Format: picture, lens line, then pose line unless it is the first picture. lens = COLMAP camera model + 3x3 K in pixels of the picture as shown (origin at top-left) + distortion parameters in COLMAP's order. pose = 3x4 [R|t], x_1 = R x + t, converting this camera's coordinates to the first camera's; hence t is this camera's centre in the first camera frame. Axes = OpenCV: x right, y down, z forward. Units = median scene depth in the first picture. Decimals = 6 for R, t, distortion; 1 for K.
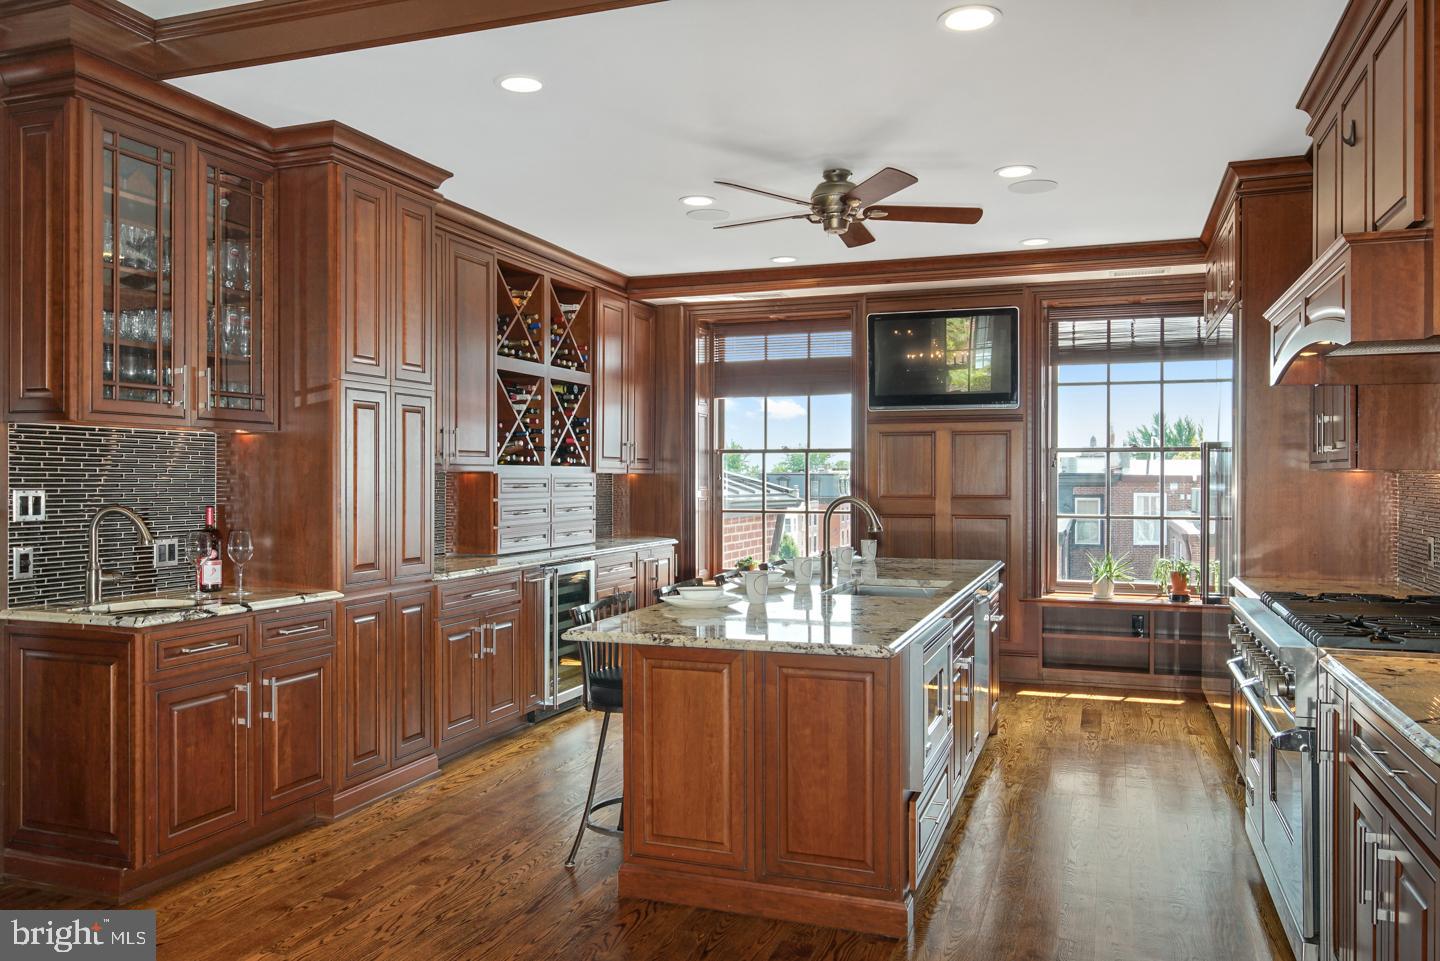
lens RADIAL K [[1087.2, 0, 720.0], [0, 1087.2, 480.5], [0, 0, 1]] dist [0.007357, 0.003253]
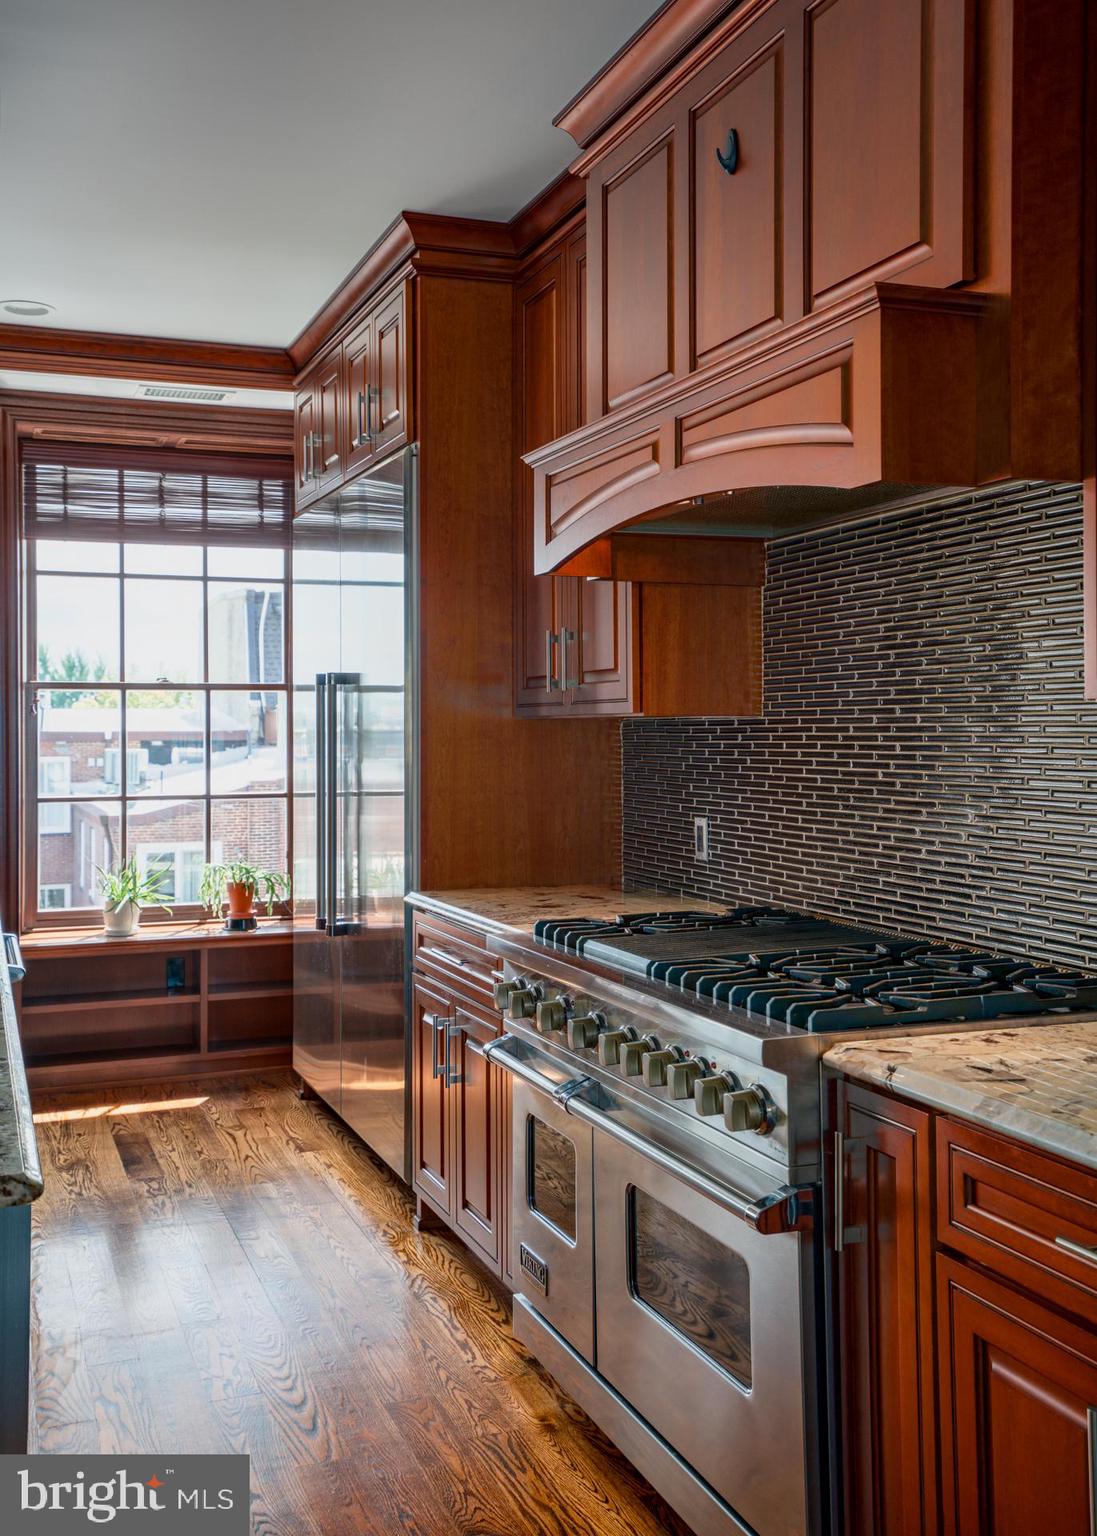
lens RADIAL K [[1569.1, 0, 547.1], [0, 1569.1, 725.2], [0, 0, 1]] dist [0.076797, -0.000596]
pose [[0.762138, -0.002327, 0.647411, -0.031567], [0.008405, 0.999945, -0.006301, 0.000728], [-0.647360, 0.010243, 0.762115, 0.203299]]
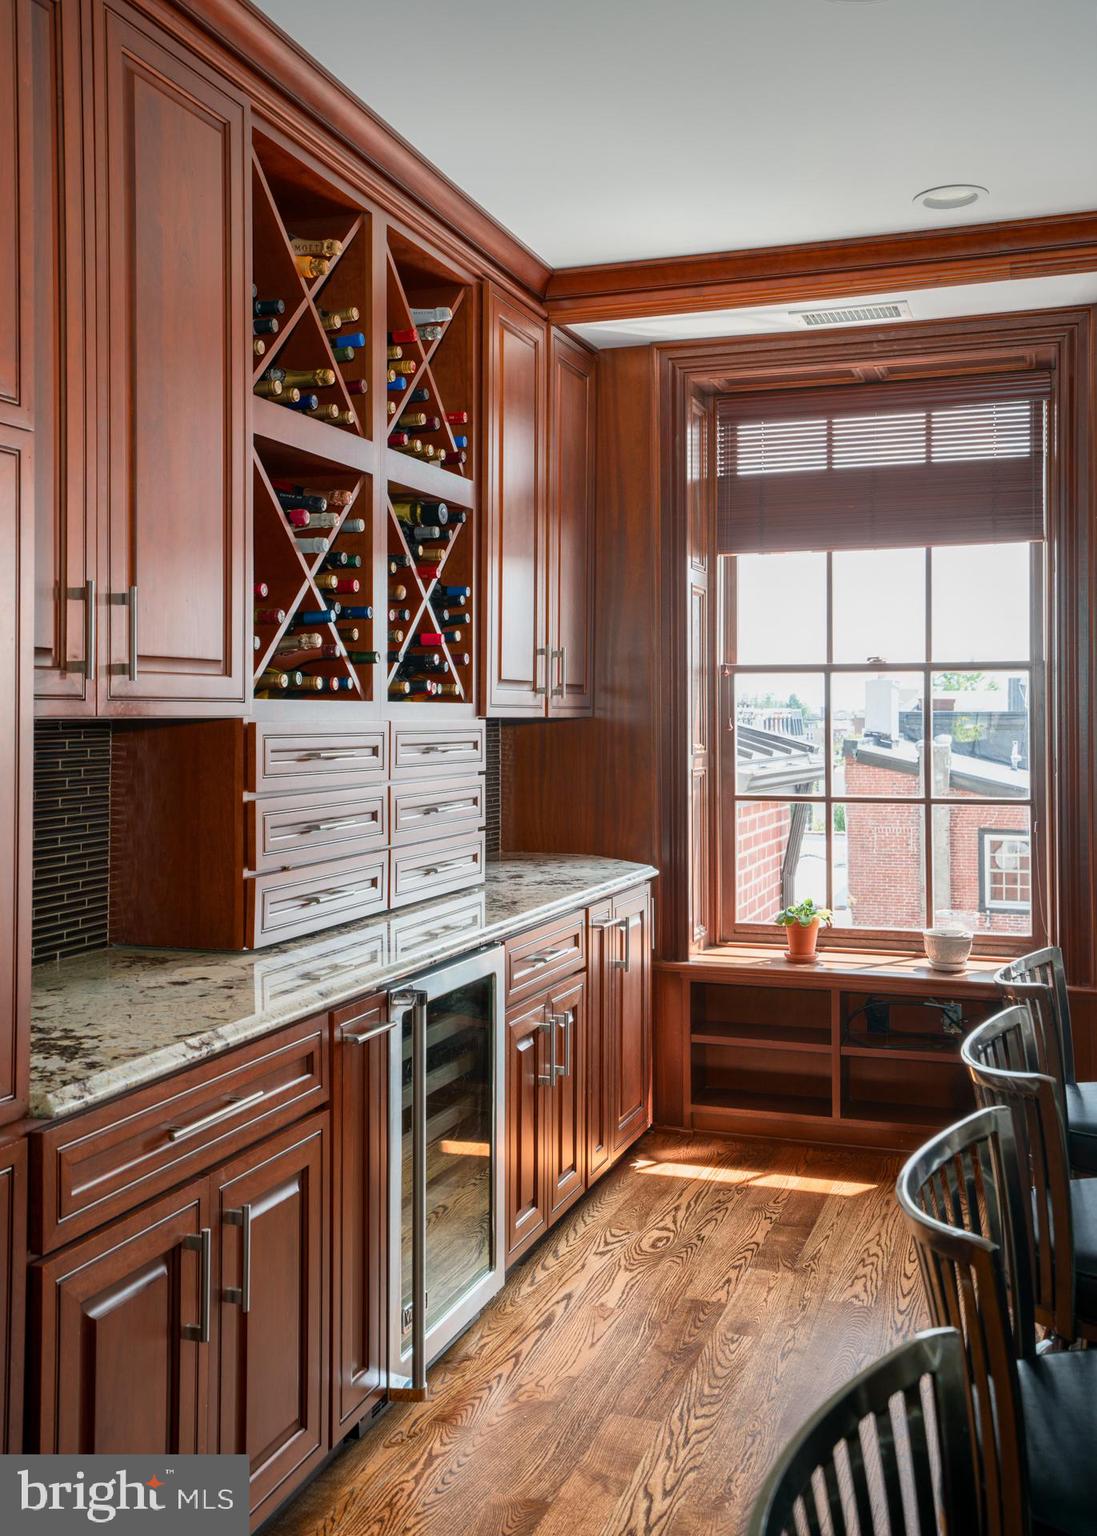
lens RADIAL K [[1456.0, 0, 552.7], [0, 1456.0, 705.6], [0, 0, 1]] dist [0.018406, 0.009358]
pose [[0.999966, -0.001704, 0.008117, -0.099869], [0.001780, 0.999953, -0.009482, -0.006665], [-0.008100, 0.009496, 0.999922, 0.470043]]
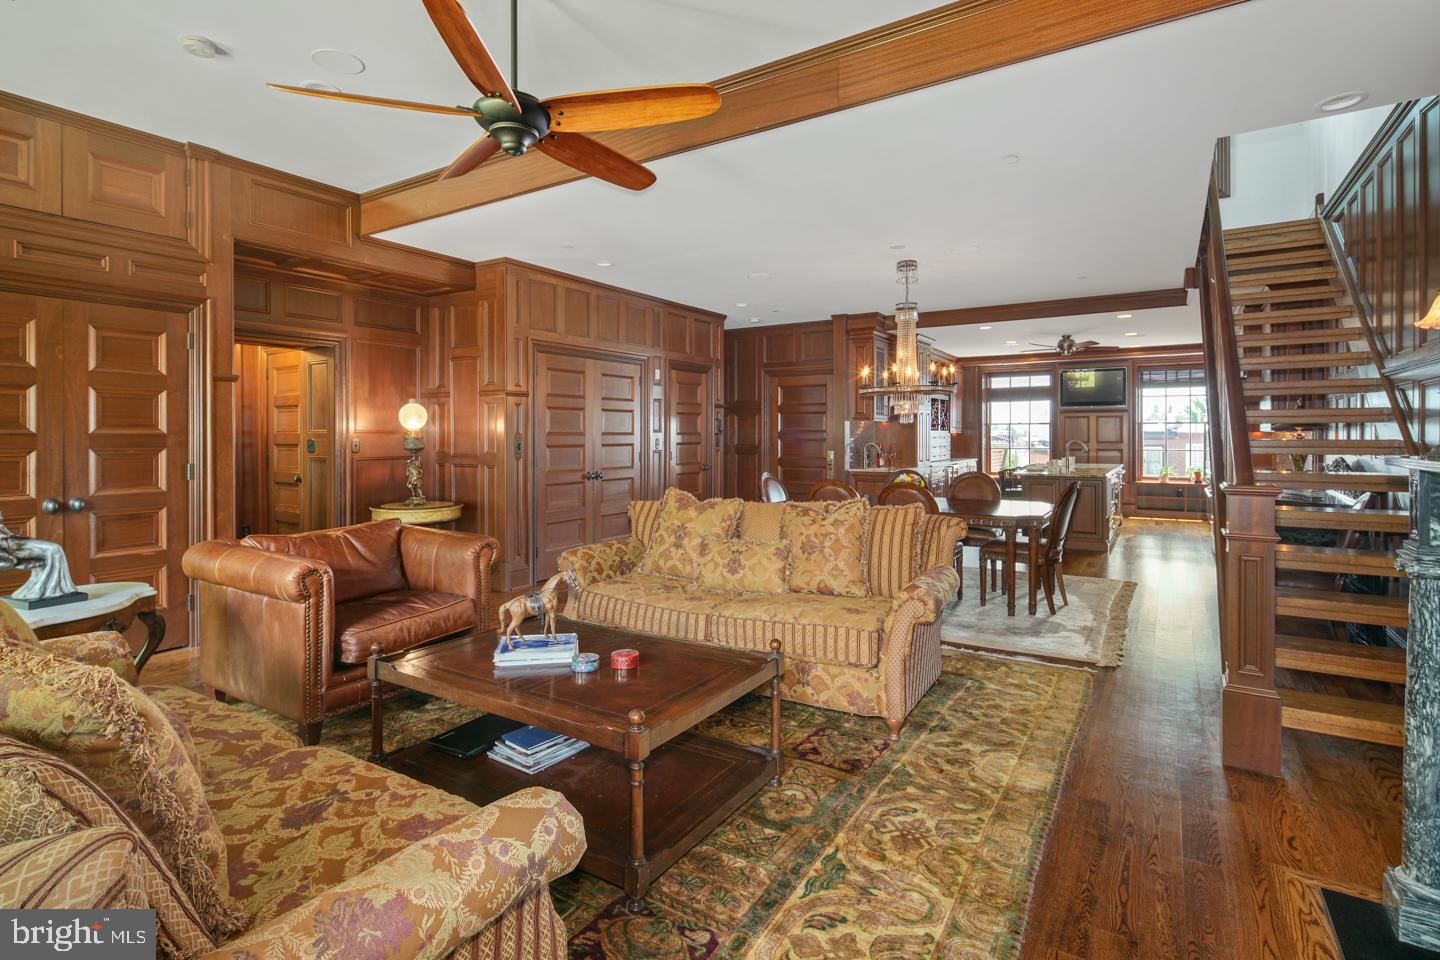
lens RADIAL K [[710.1, 0, 712.5], [0, 710.1, 439.4], [0, 0, 1]] dist [0.001774, 0.000144]
pose [[0.974548, -0.002681, -0.224164, -0.313280], [0.003197, 0.999993, 0.001942, 0.003183], [0.224157, -0.002609, 0.974550, -0.884272]]
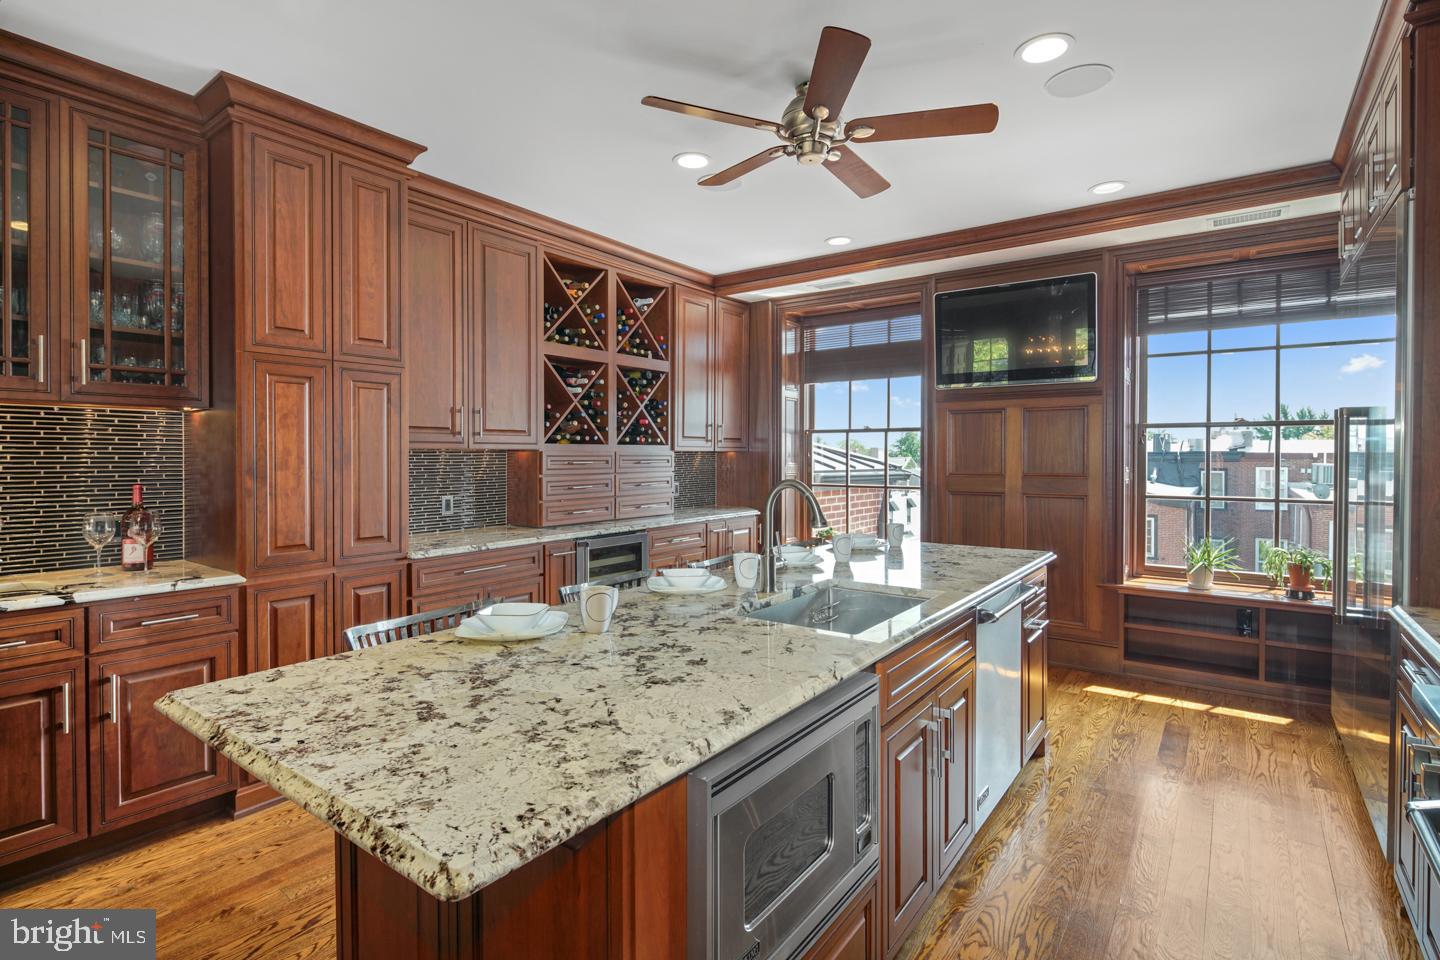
lens RADIAL K [[706.6, 0, 719.8], [0, 706.6, 461.1], [0, 0, 1]] dist [0.000984, -0.000703]
pose [[0.958803, 0.002857, -0.284056, 0.145553], [-0.000994, 0.999977, 0.006702, -0.001506], [0.284069, -0.006144, 0.958784, 0.345830]]
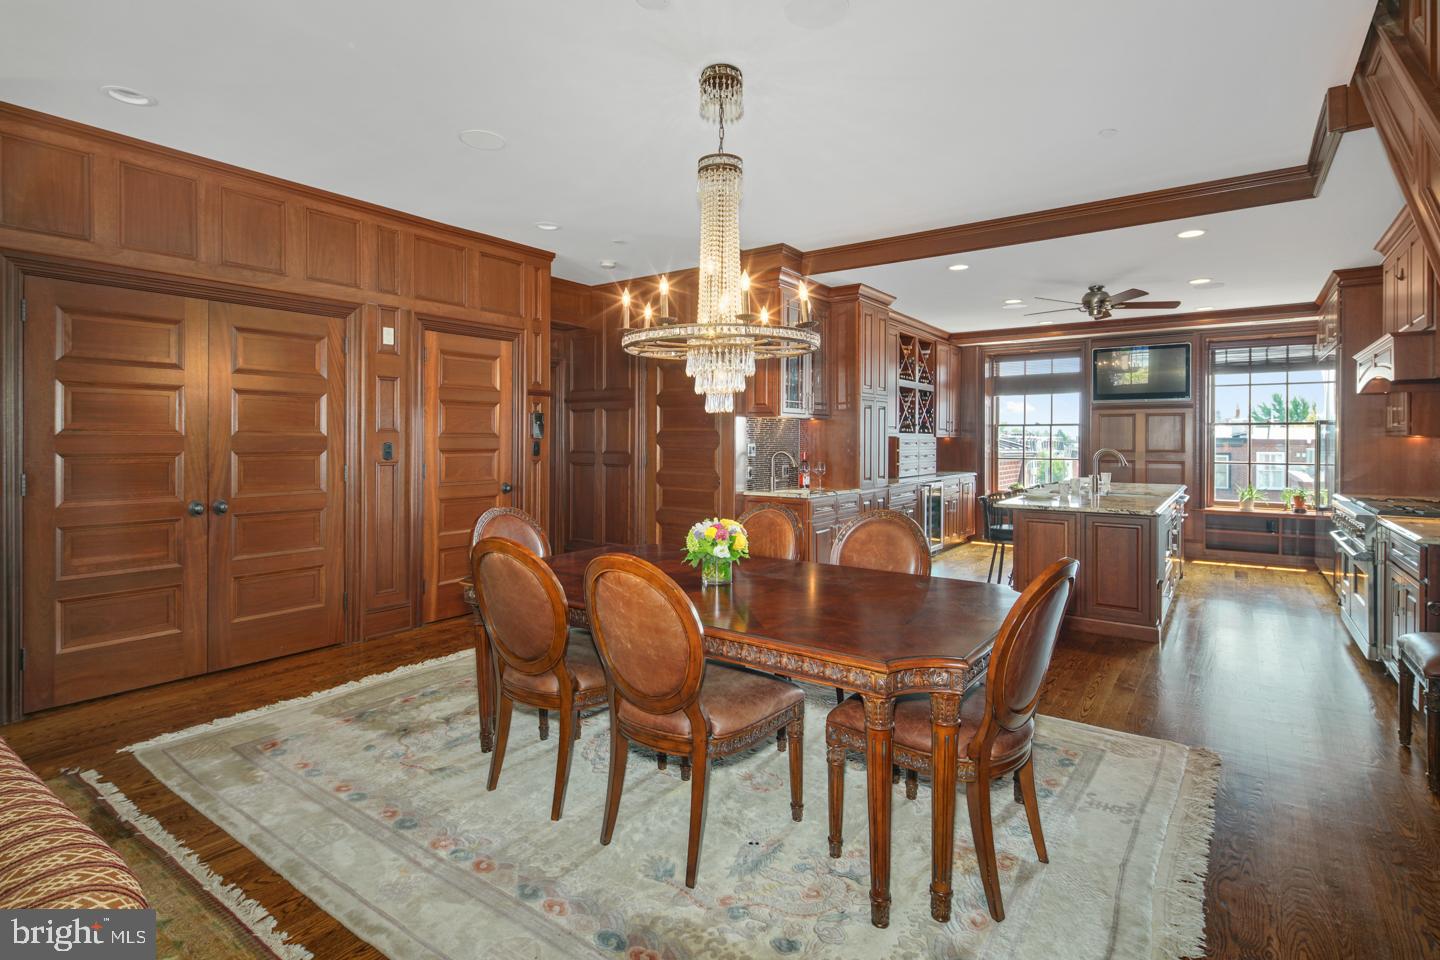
lens RADIAL K [[710.1, 0, 712.5], [0, 710.1, 439.4], [0, 0, 1]] dist [0.001774, 0.000144]
pose [[0.959189, 0.002212, -0.282758, -0.148890], [-0.003233, 0.999990, -0.003146, 0.002475], [0.282748, 0.003931, 0.959186, -0.336420]]
